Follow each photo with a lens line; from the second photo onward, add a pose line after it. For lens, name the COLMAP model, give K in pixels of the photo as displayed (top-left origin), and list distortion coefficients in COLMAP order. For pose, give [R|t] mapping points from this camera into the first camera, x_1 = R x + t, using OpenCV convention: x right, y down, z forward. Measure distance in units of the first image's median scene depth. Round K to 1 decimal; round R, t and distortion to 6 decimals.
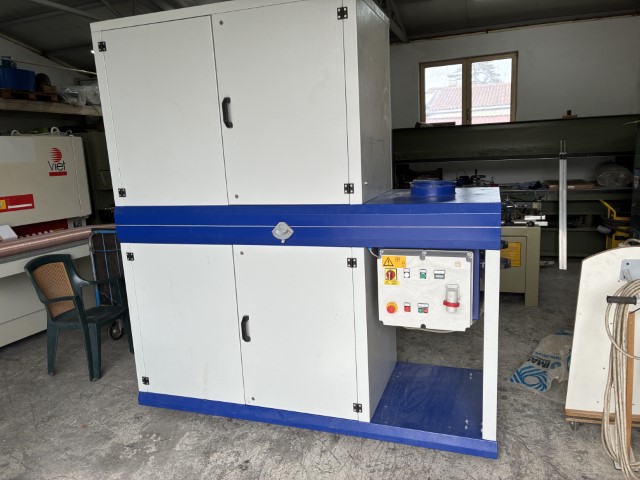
lens RADIAL K [[481.3, 0, 322.2], [0, 481.3, 240.8], [0, 0, 1]] dist [0.075913, -0.105218]
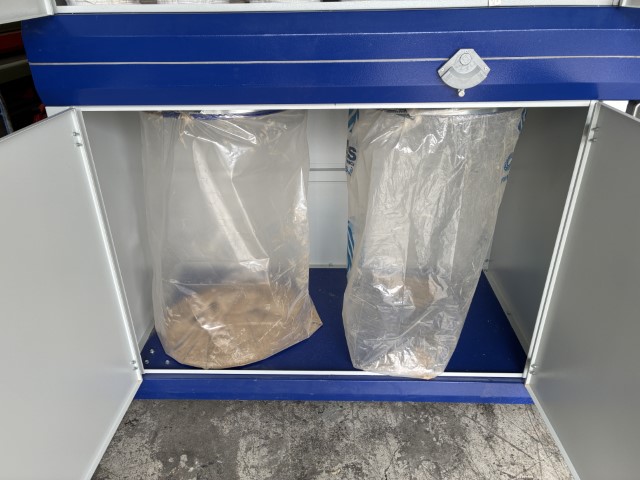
lens RADIAL K [[481.3, 0, 322.2], [0, 481.3, 240.8], [0, 0, 1]] dist [0.075913, -0.105218]
pose [[0.954837, -0.110619, 0.275771, -0.337271], [0.022065, 0.951952, 0.305453, -0.009250], [-0.296310, -0.285573, 0.911399, 0.538854]]
